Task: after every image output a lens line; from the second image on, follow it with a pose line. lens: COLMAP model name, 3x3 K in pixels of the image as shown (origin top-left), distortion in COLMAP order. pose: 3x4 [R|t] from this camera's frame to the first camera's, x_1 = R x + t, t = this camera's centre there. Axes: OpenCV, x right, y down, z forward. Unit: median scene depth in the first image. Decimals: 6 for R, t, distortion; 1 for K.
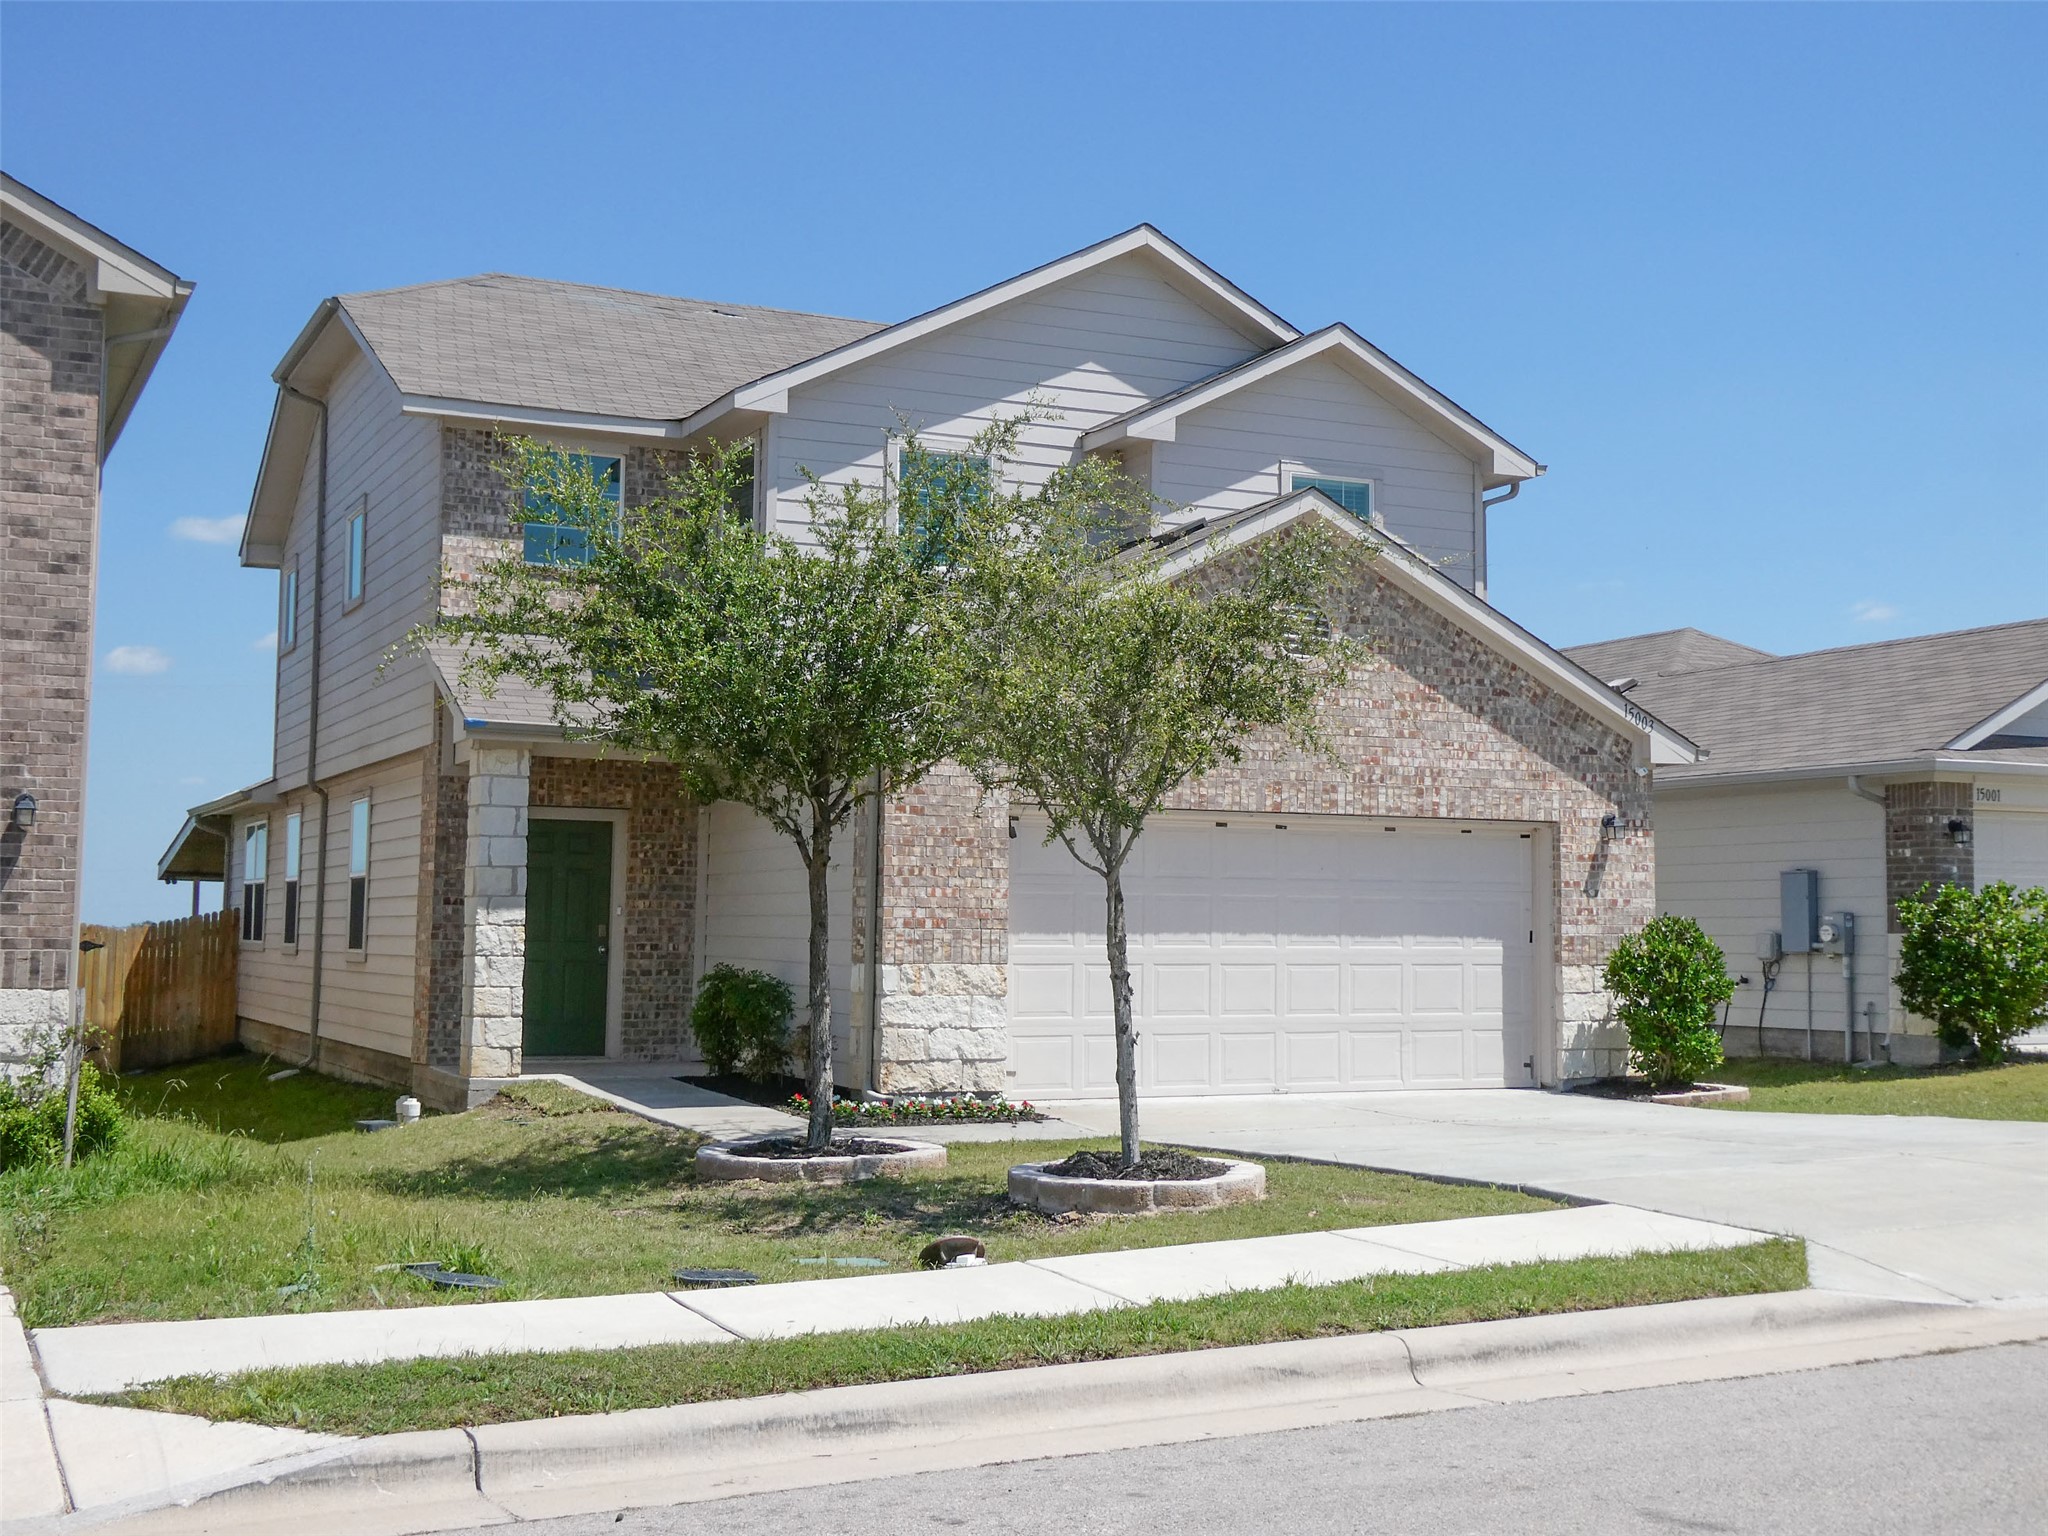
lens RADIAL K [[2330.1, 0, 1027.3], [0, 2330.1, 755.1], [0, 0, 1]] dist [0.009729, 0.000000]
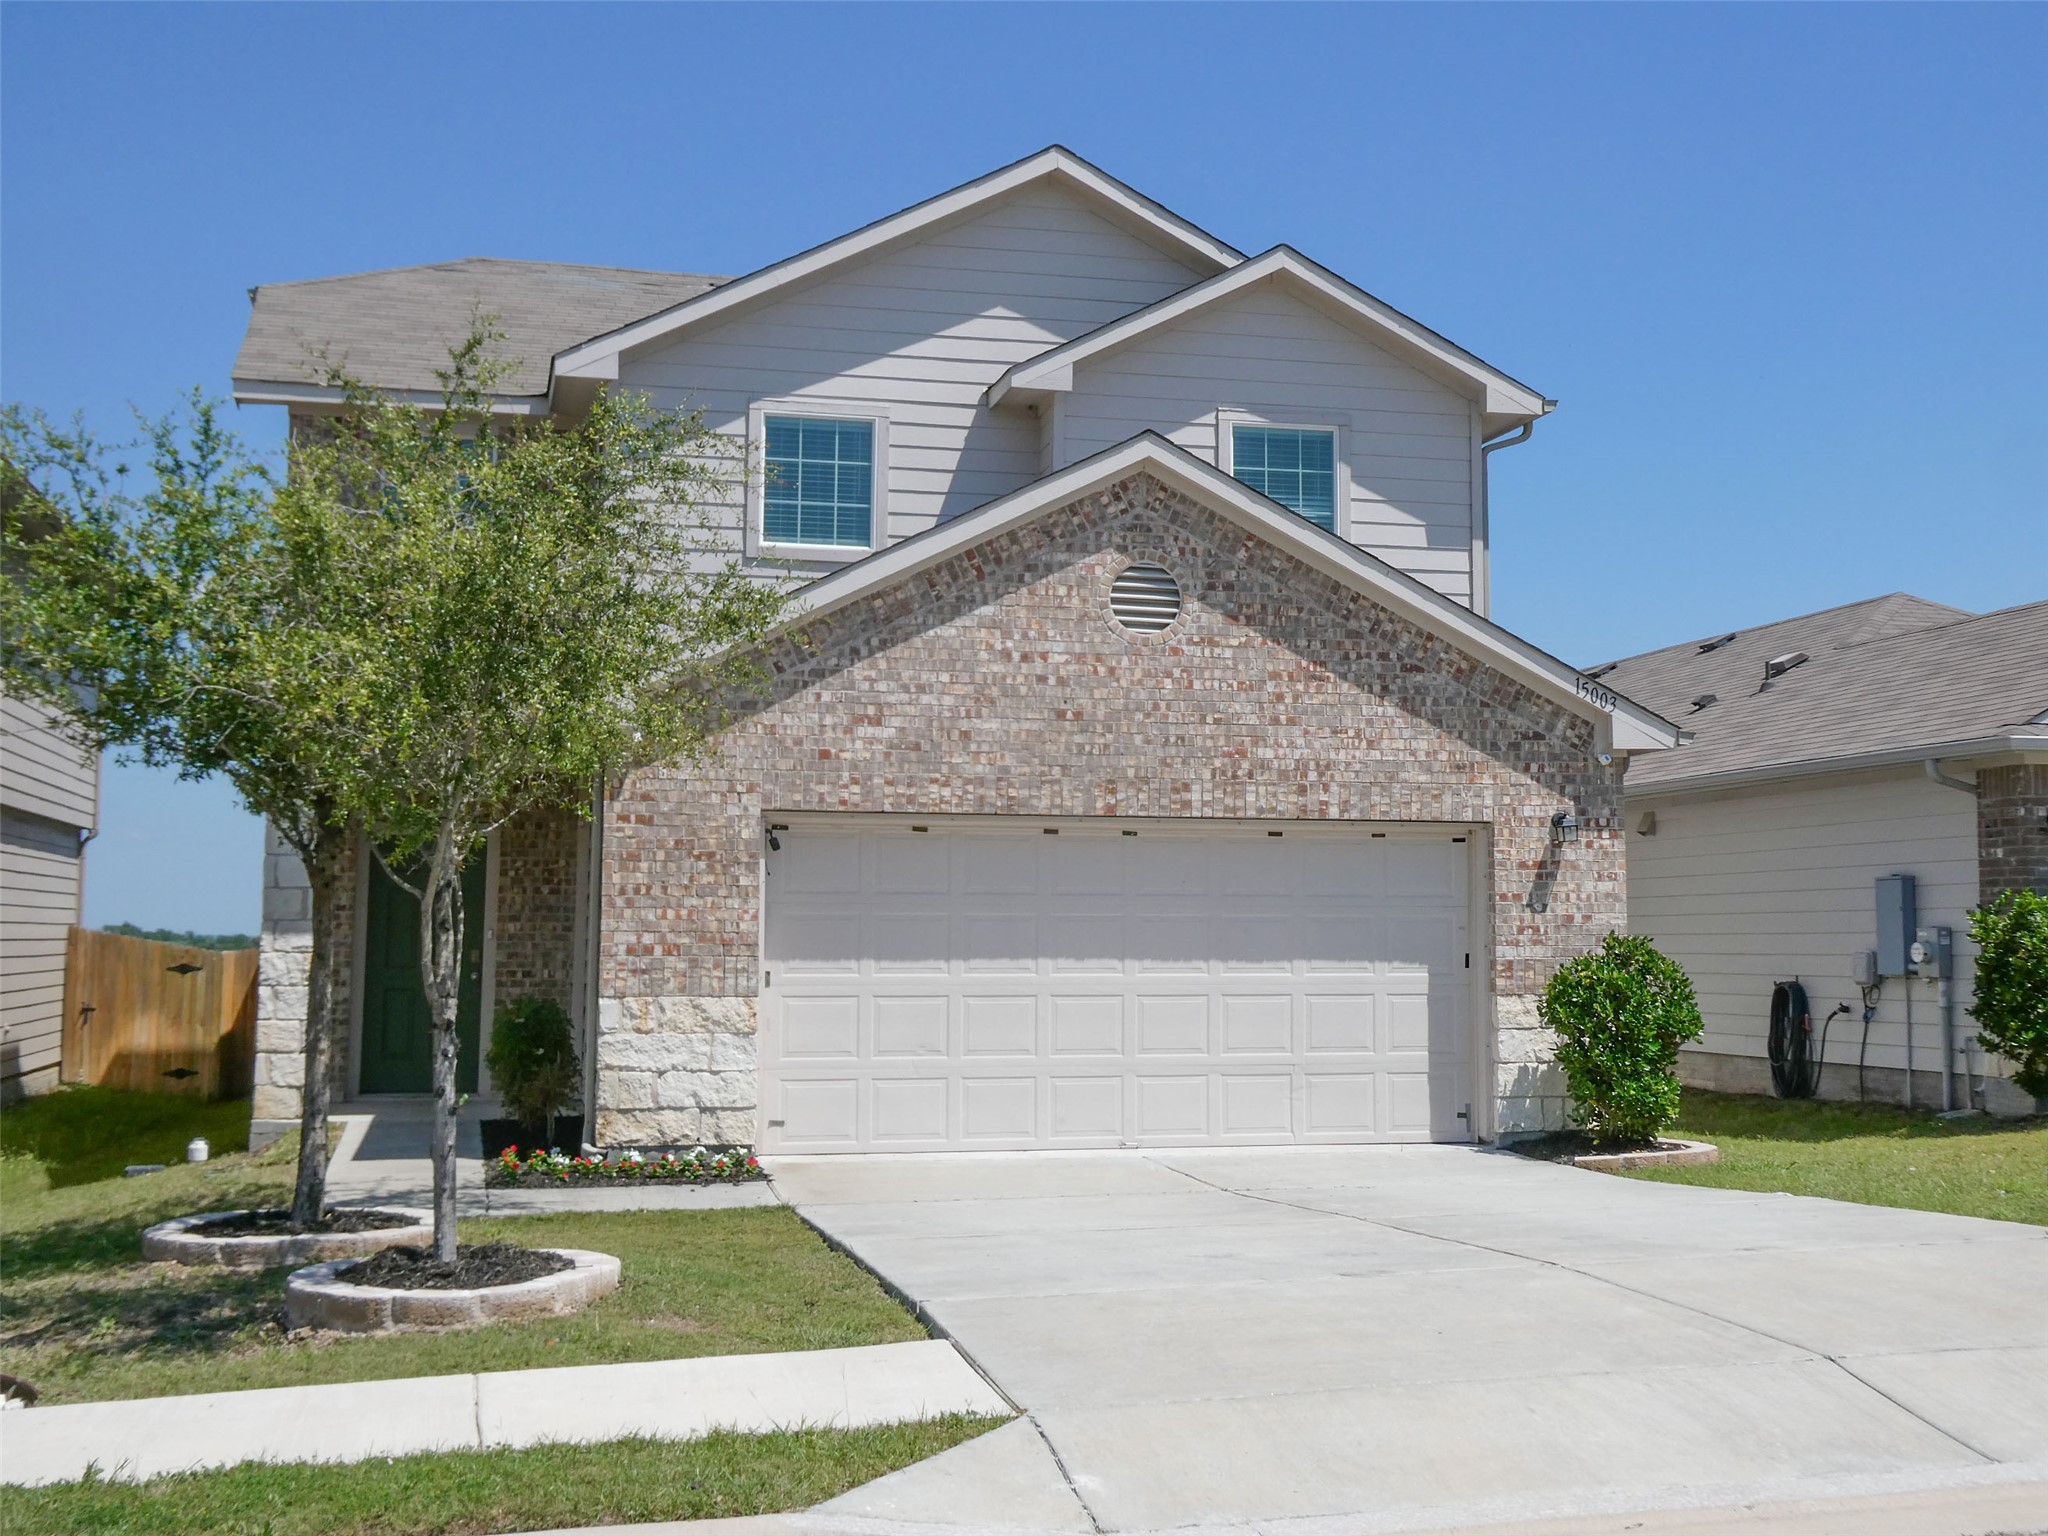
lens RADIAL K [[2330.1, 0, 1078.7], [0, 2330.1, 755.5], [0, 0, 1]] dist [0.009729, 0.000000]
pose [[0.980146, -0.020460, -0.197219, 0.251259], [0.019678, 0.999789, -0.005926, 0.007111], [0.197299, 0.001927, 0.980342, 0.160089]]
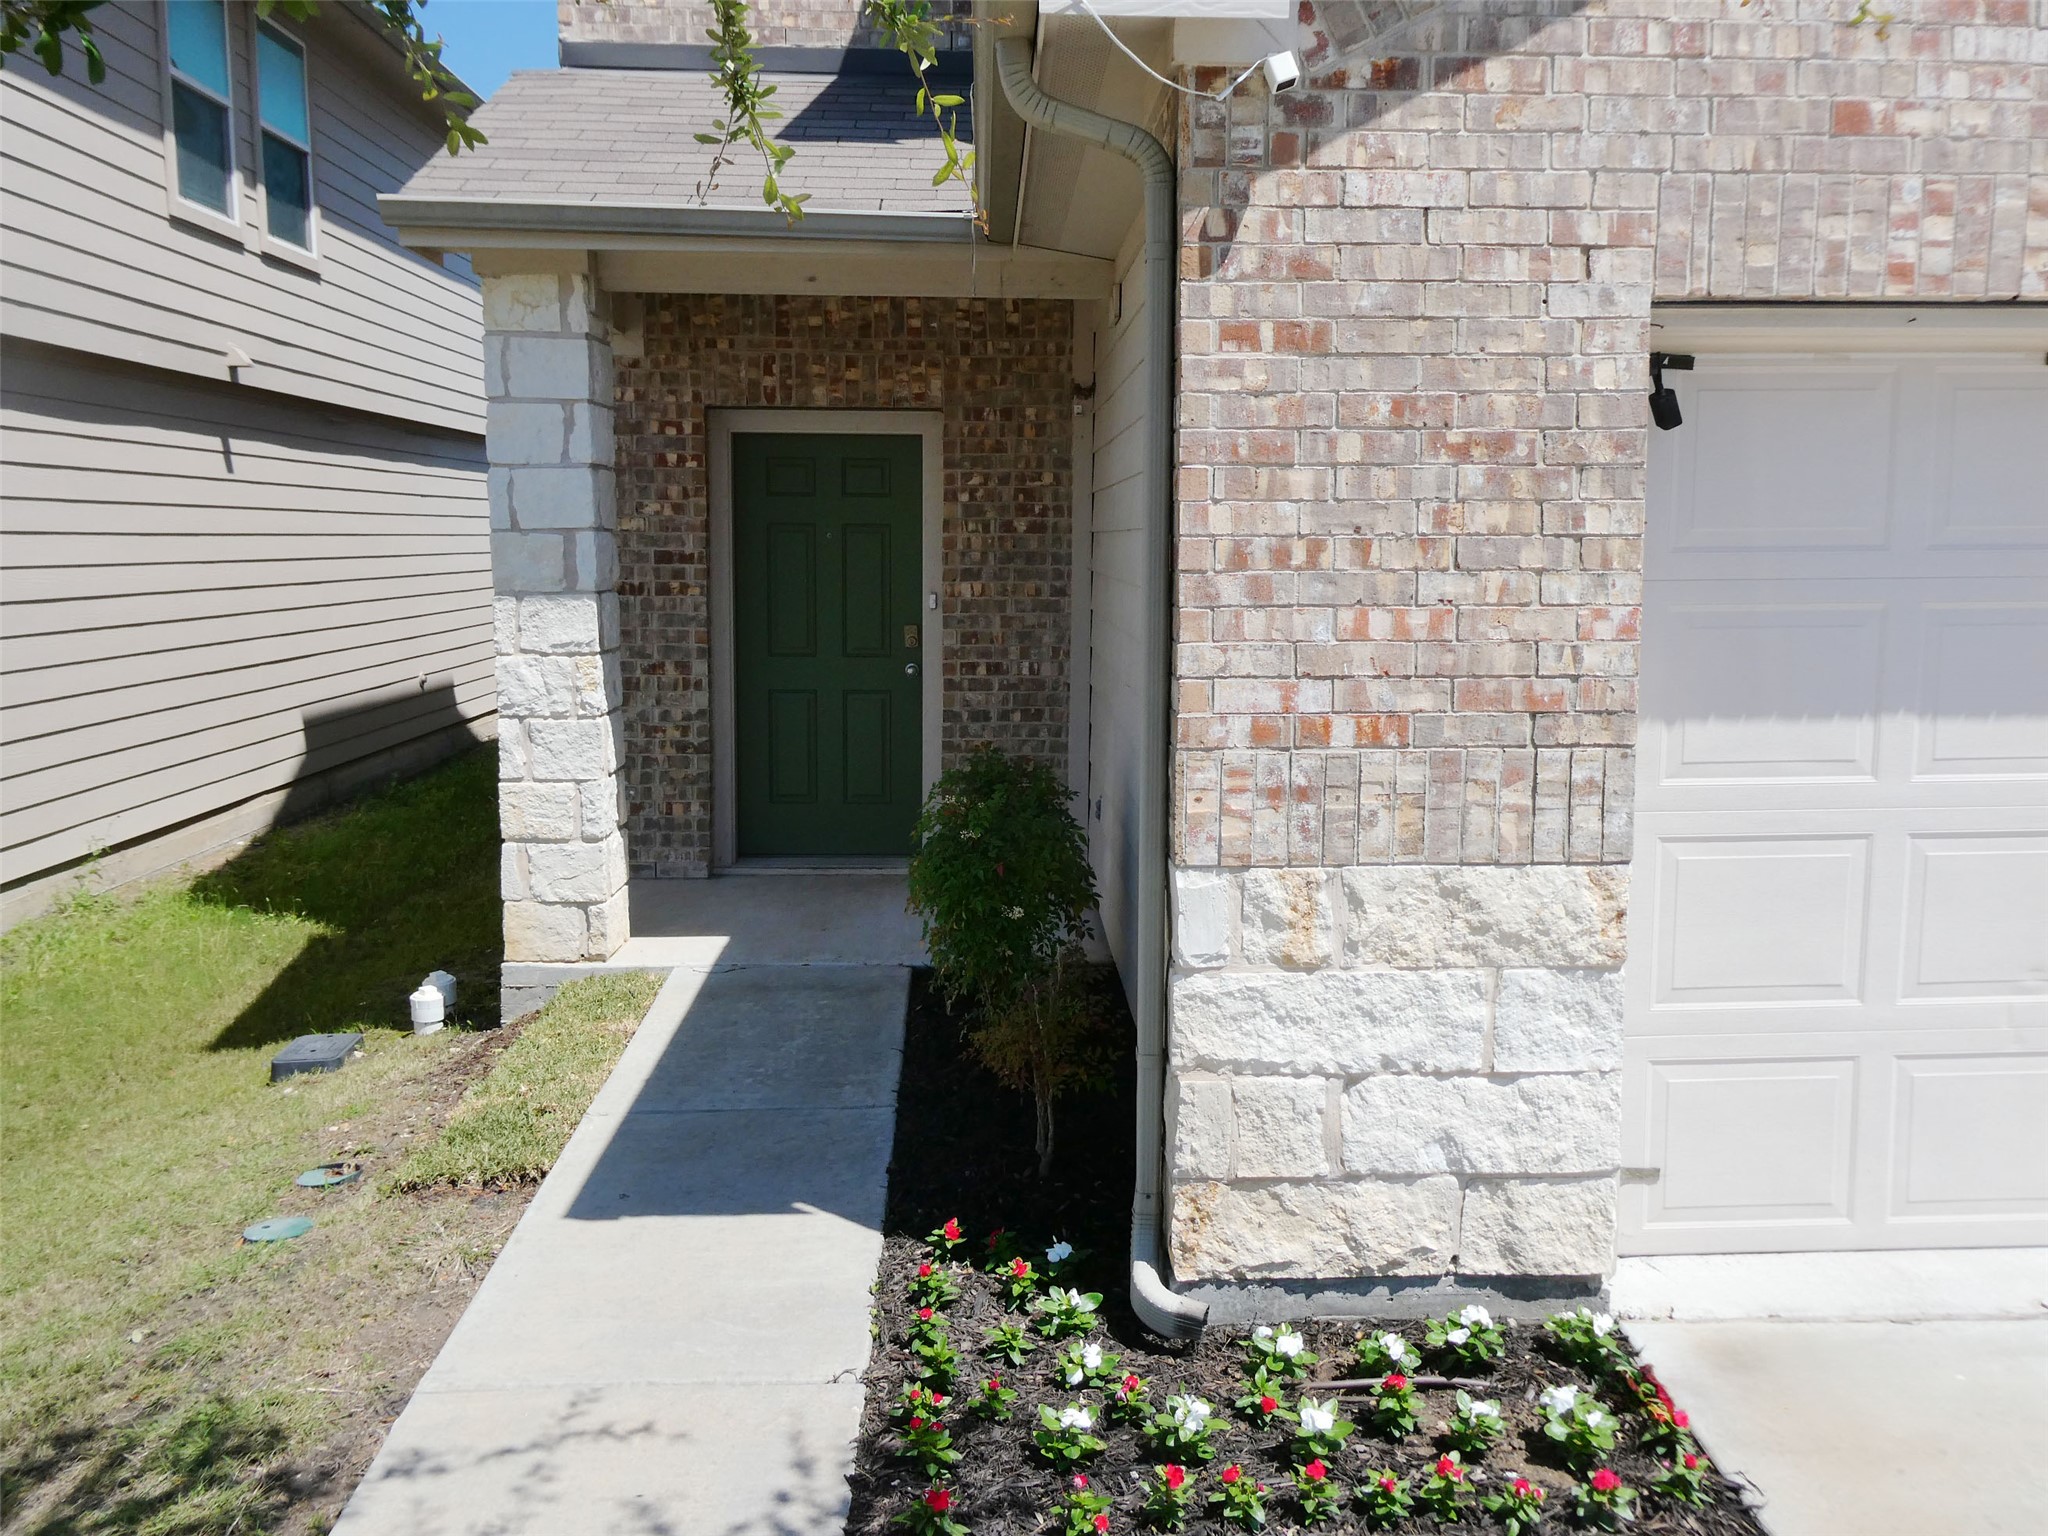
lens RADIAL K [[1654.8, 0, 1088.4], [0, 1654.8, 741.3], [0, 0, 1]] dist [0.037375, -0.002169]
pose [[0.925727, 0.036827, -0.376394, 0.005845], [0.038278, 0.981013, 0.190127, 0.028876], [0.376249, -0.190413, 0.906741, 0.707654]]
